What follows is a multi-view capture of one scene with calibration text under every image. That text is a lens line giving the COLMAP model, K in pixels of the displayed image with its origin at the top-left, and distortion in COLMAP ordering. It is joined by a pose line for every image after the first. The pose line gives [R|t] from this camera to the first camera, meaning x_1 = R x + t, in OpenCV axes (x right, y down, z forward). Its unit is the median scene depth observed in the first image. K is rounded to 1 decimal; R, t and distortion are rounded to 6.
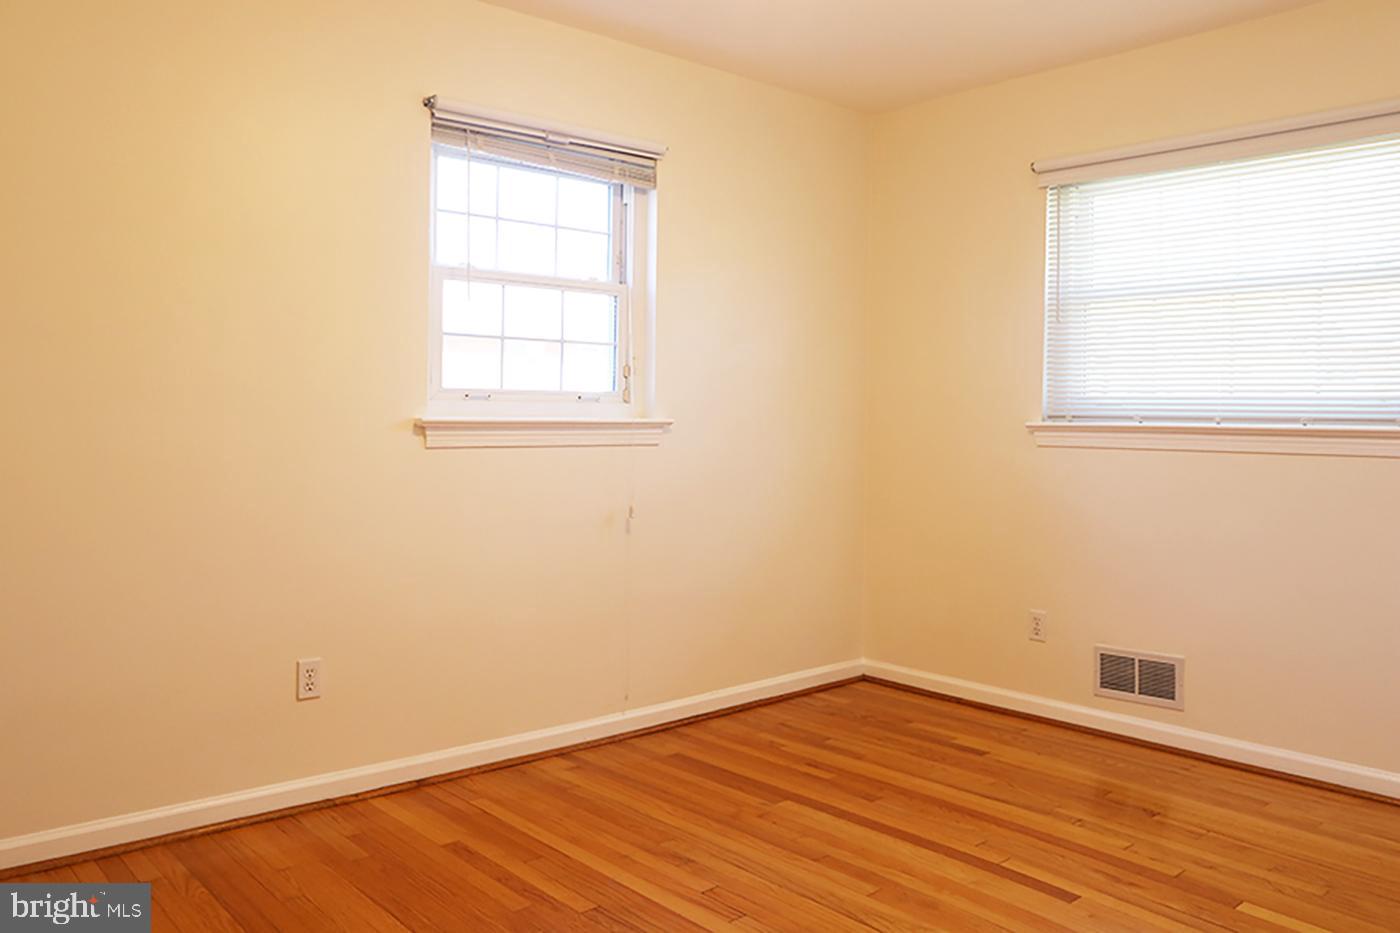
lens RADIAL K [[1107.3, 0, 683.7], [0, 1107.3, 450.7], [0, 0, 1]] dist [-0.074993, 0.047362]
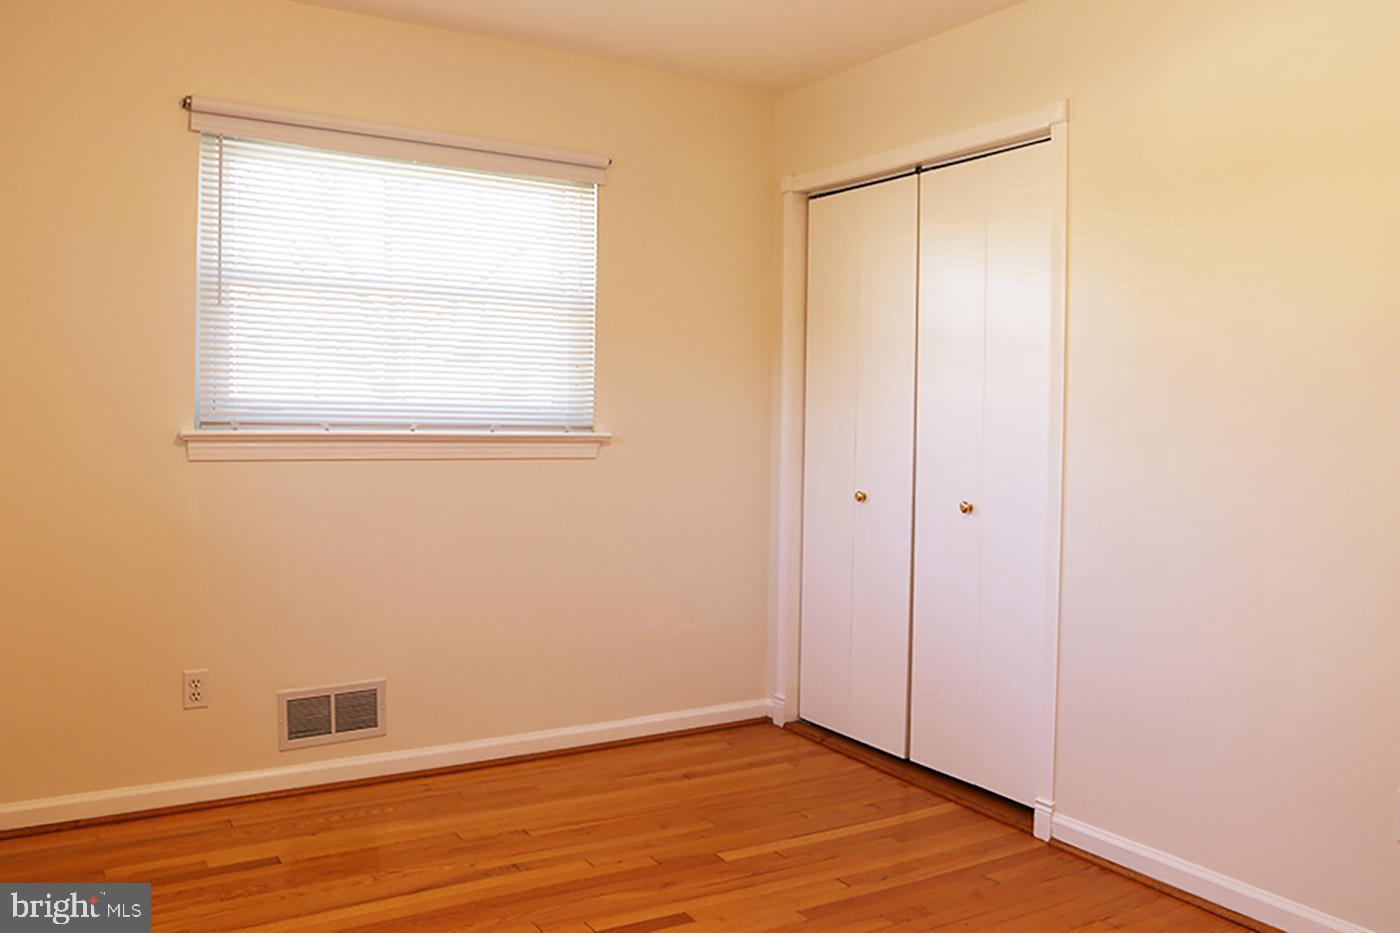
lens RADIAL K [[1107.3, 0, 683.7], [0, 1107.3, 450.7], [0, 0, 1]] dist [-0.074993, 0.047362]
pose [[0.161223, -0.029956, 0.986463, -0.429873], [0.021093, 0.999416, 0.026902, -0.027506], [-0.986693, 0.016471, 0.161760, 0.587043]]
